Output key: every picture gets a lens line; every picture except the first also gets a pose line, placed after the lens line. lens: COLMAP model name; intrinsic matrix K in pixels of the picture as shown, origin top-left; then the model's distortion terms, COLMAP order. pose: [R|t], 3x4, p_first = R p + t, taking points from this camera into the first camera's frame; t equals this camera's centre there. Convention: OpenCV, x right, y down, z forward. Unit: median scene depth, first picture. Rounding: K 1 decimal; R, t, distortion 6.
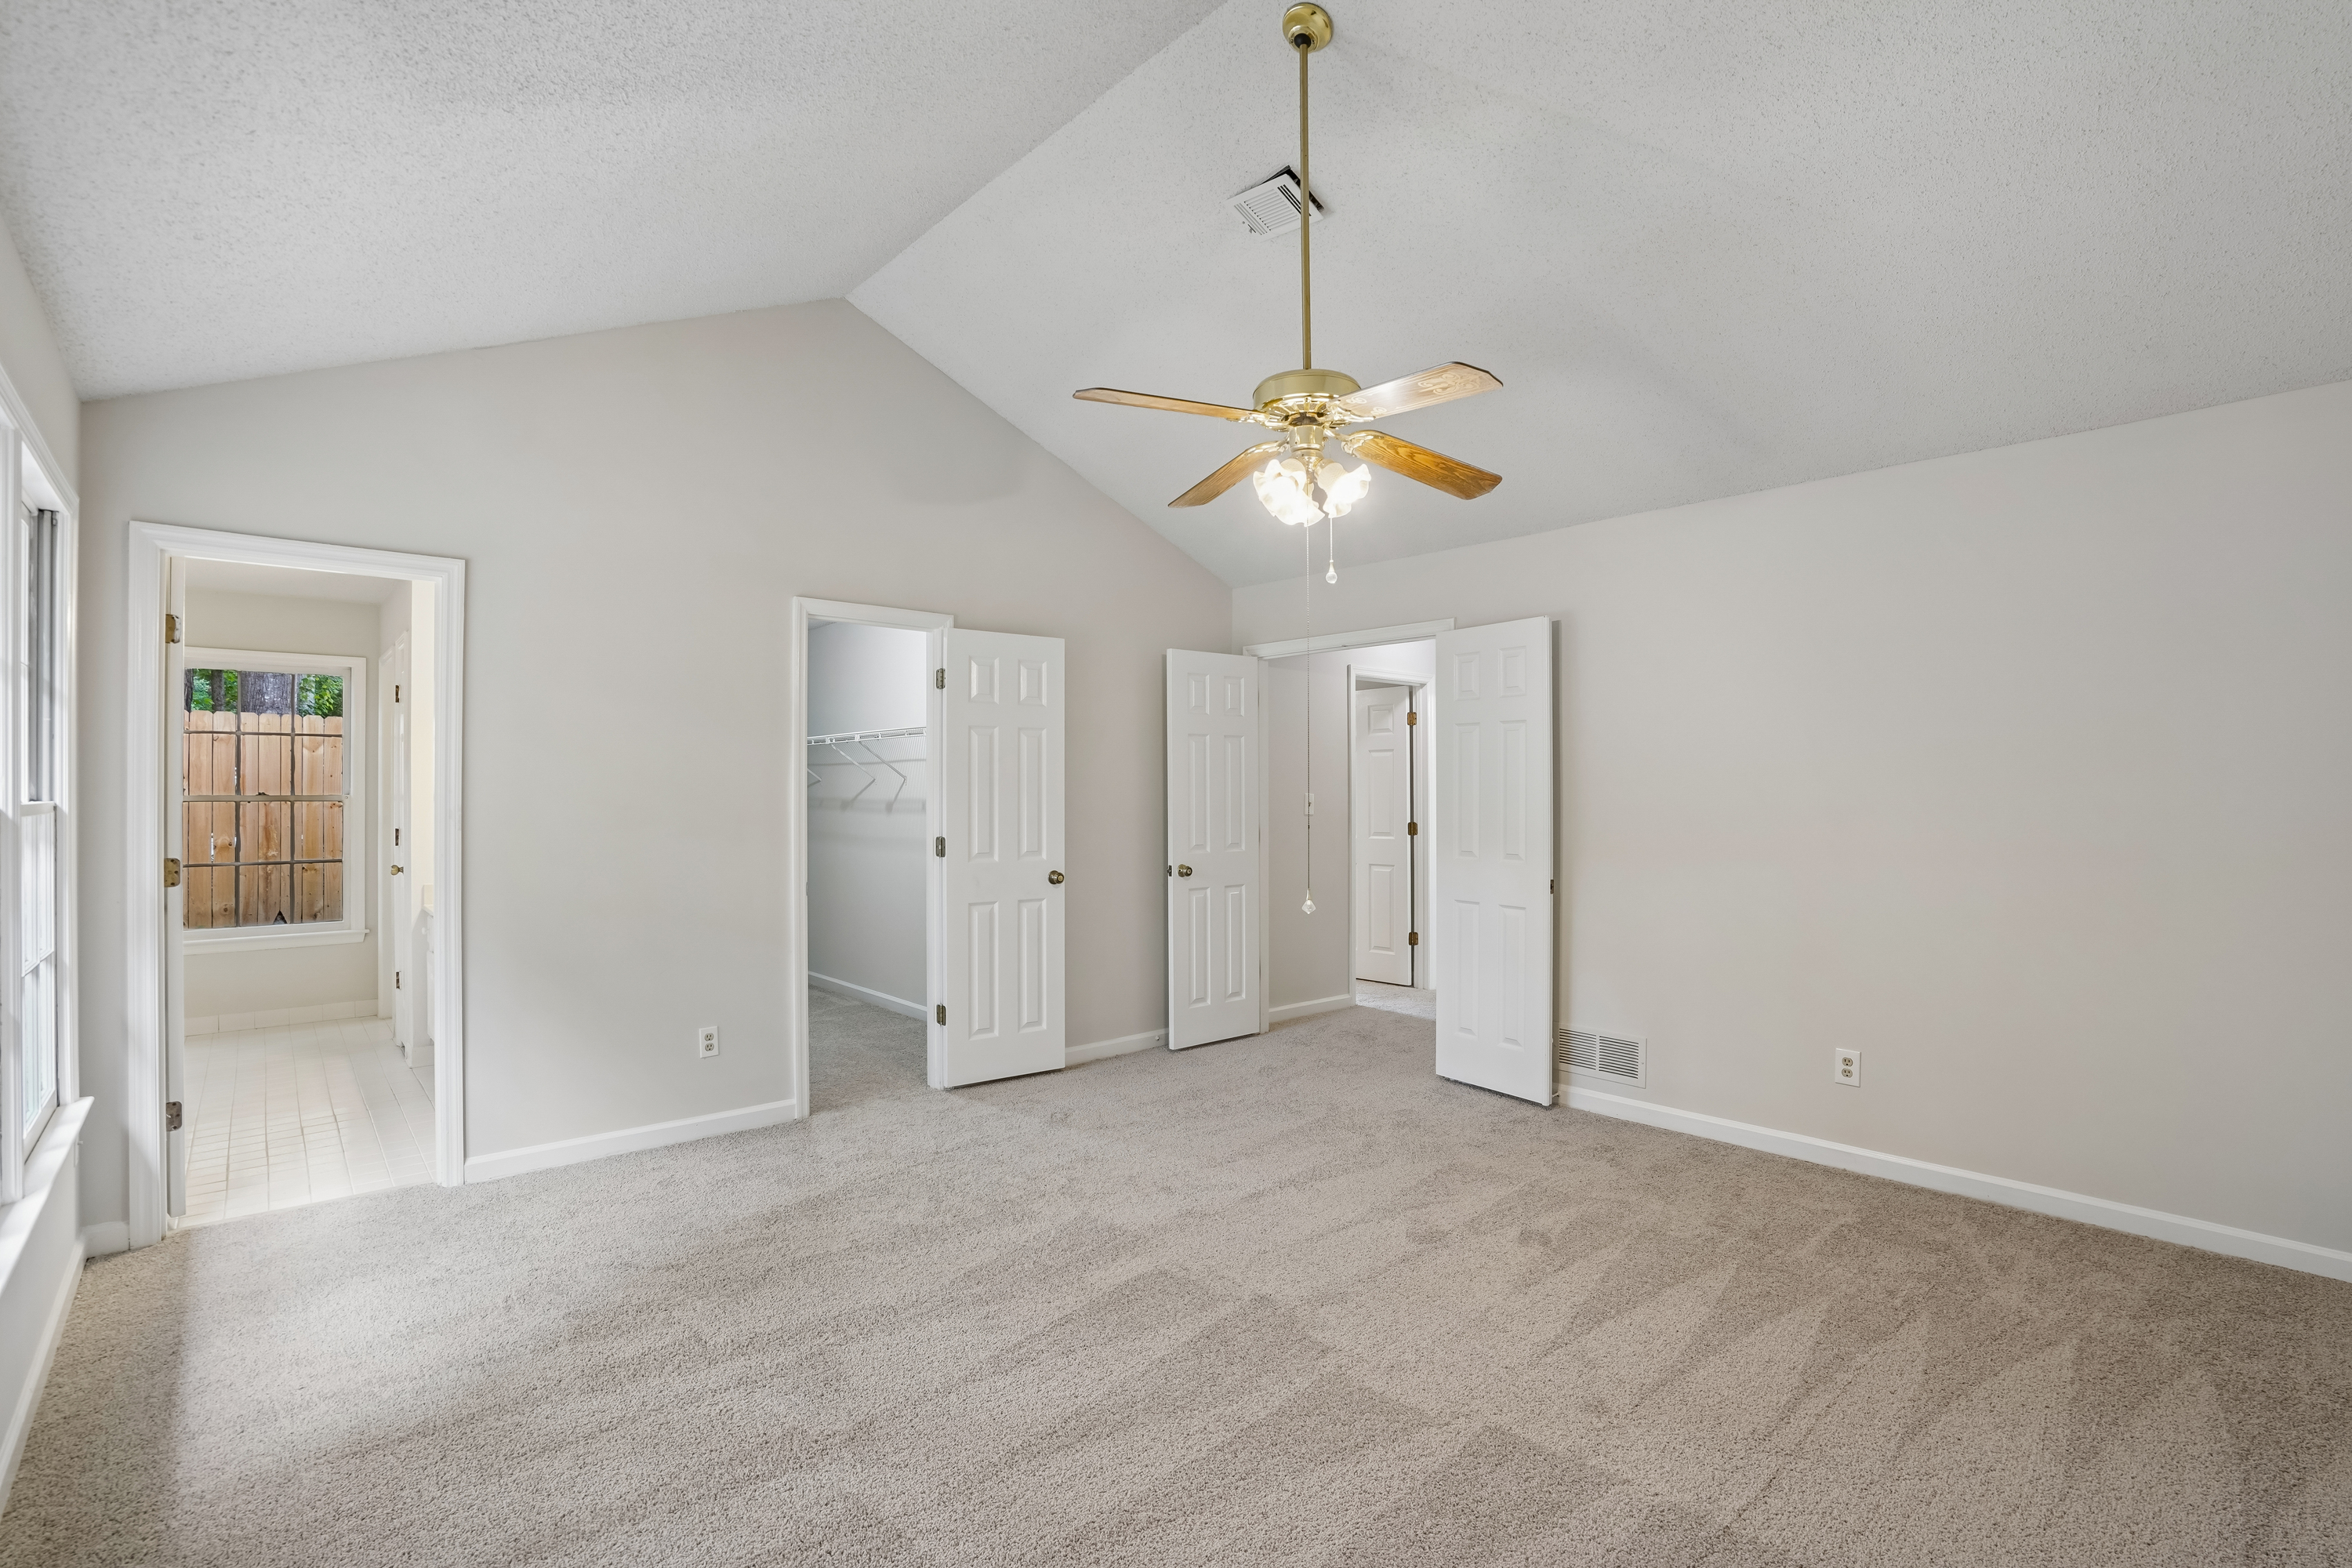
lens RADIAL K [[1075.0, 0, 1159.4], [0, 1075.0, 789.1], [0, 0, 1]] dist [-0.002638, -0.000194]
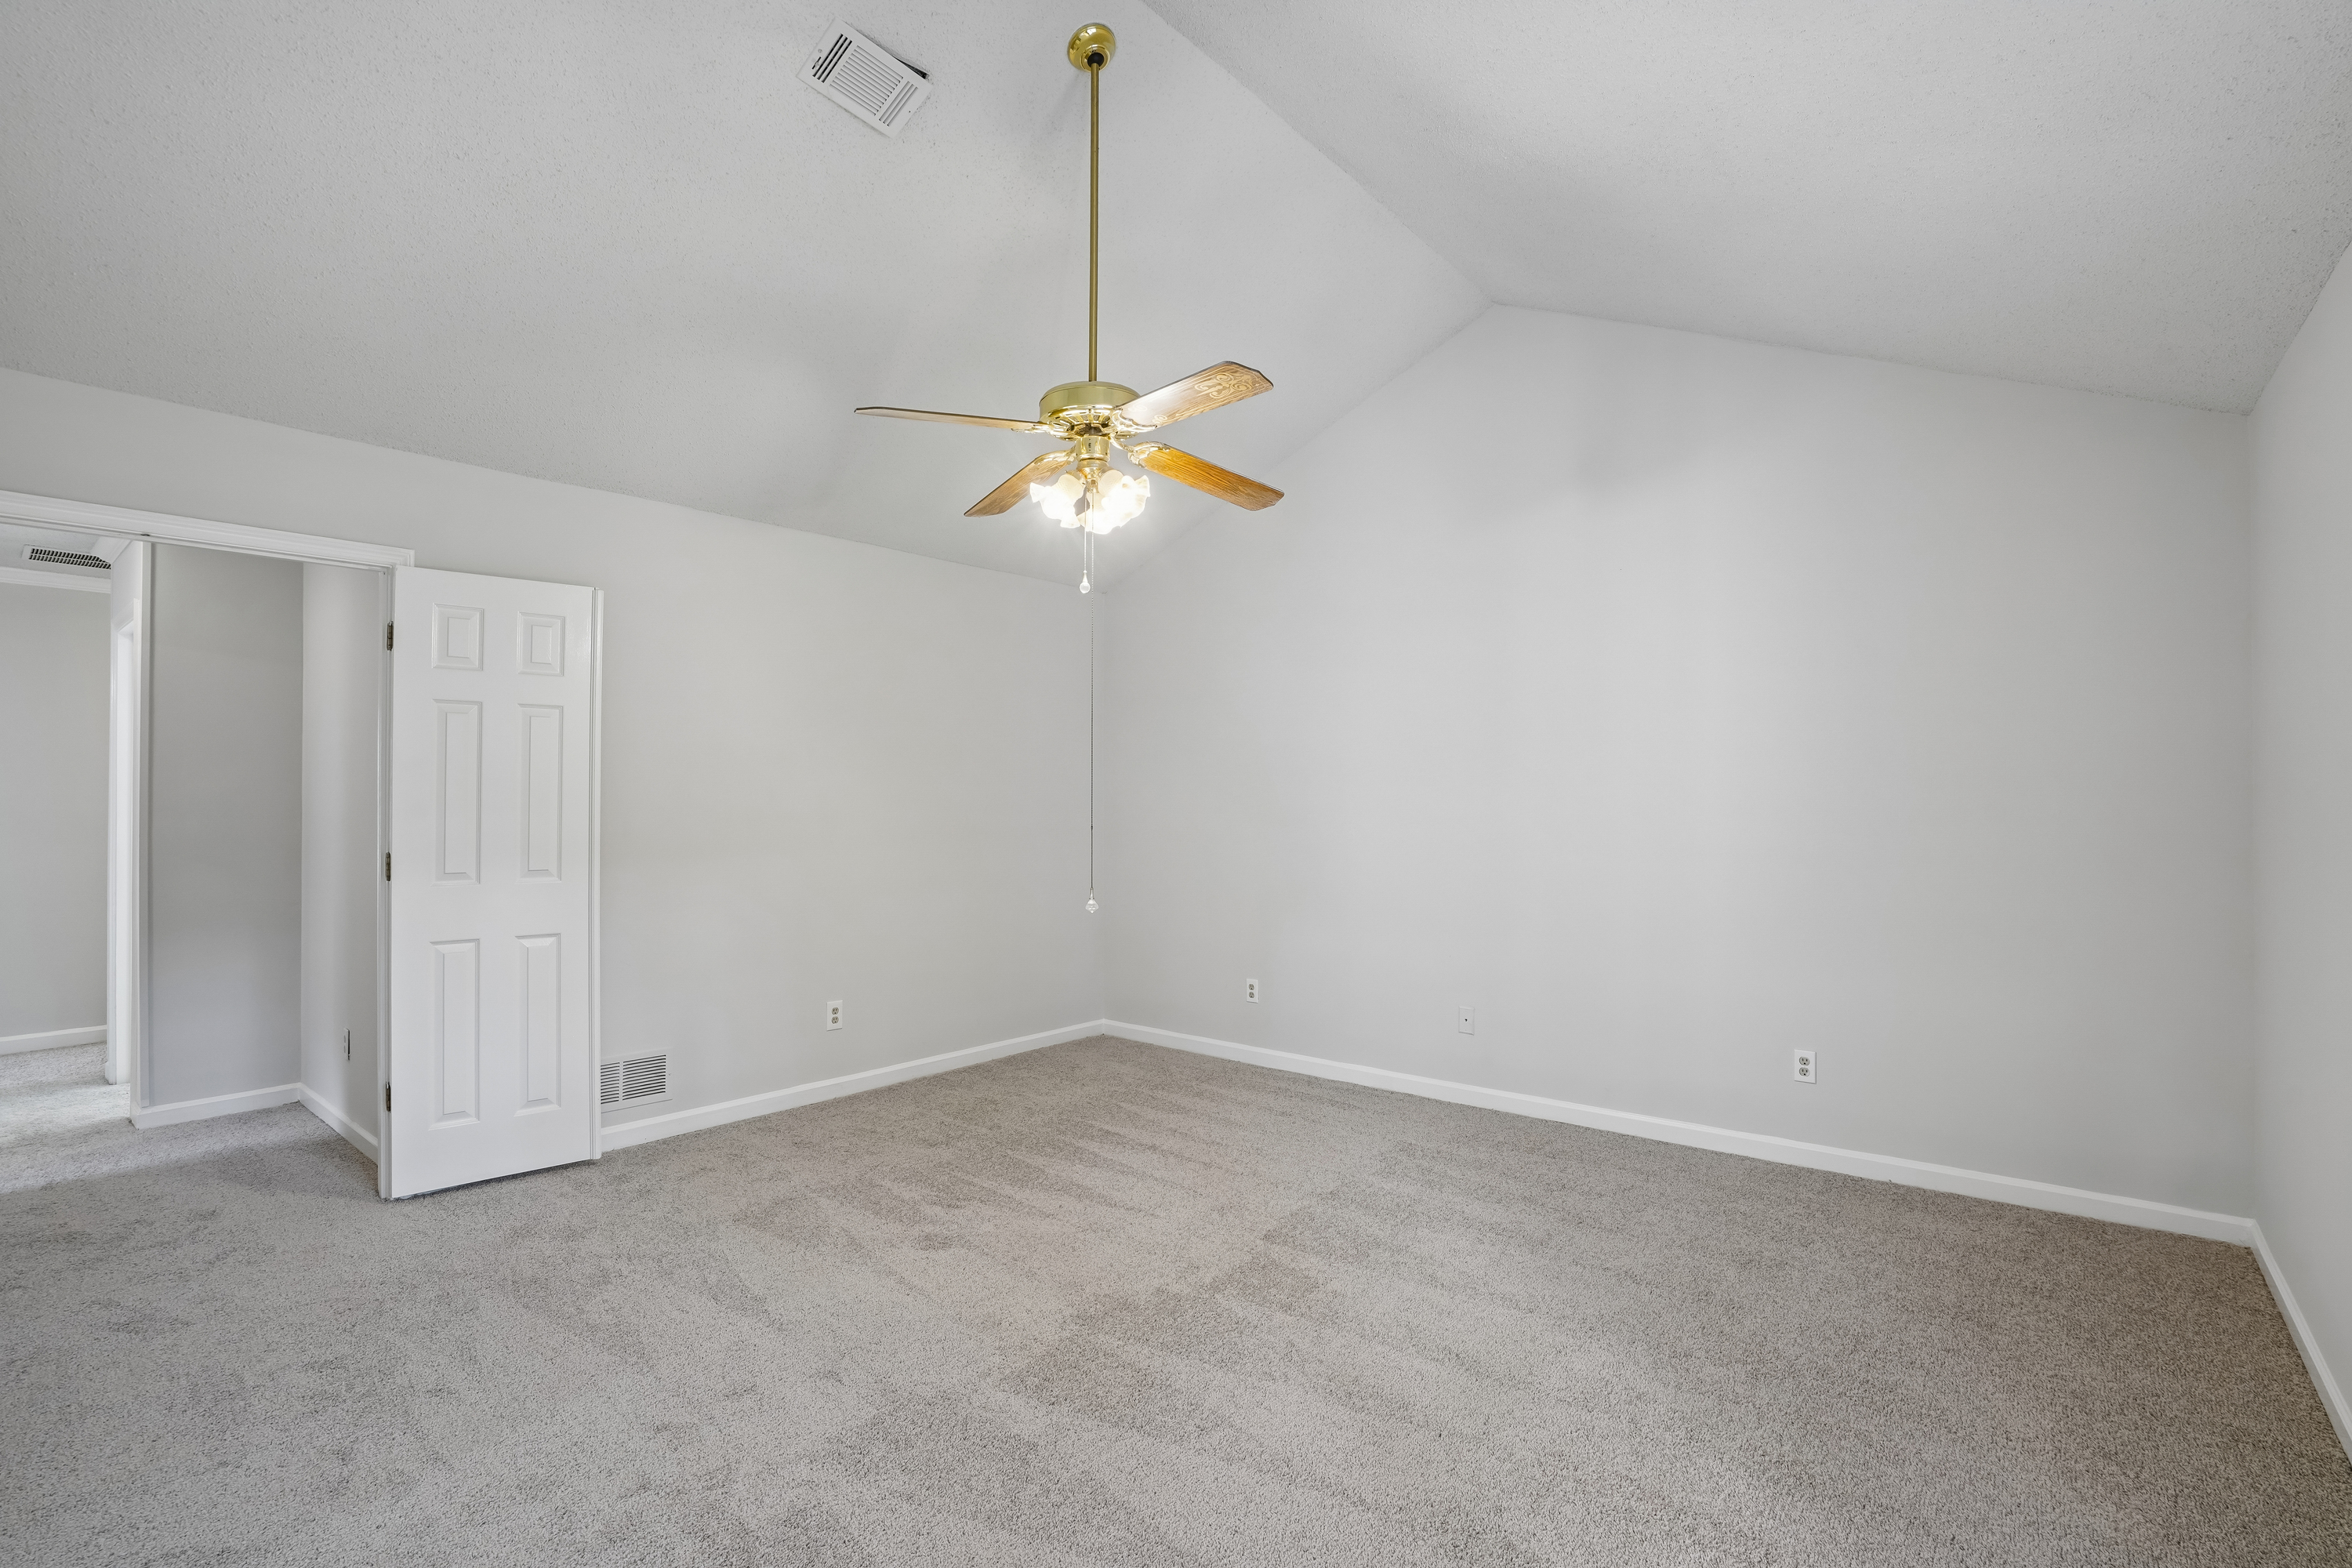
lens RADIAL K [[1075.0, 0, 1159.4], [0, 1075.0, 789.1], [0, 0, 1]] dist [-0.002638, -0.000194]
pose [[-0.144947, 0.012585, 0.989359, -0.631713], [-0.009277, 0.999858, -0.014077, 0.008559], [-0.989396, -0.011219, -0.144810, 0.776606]]
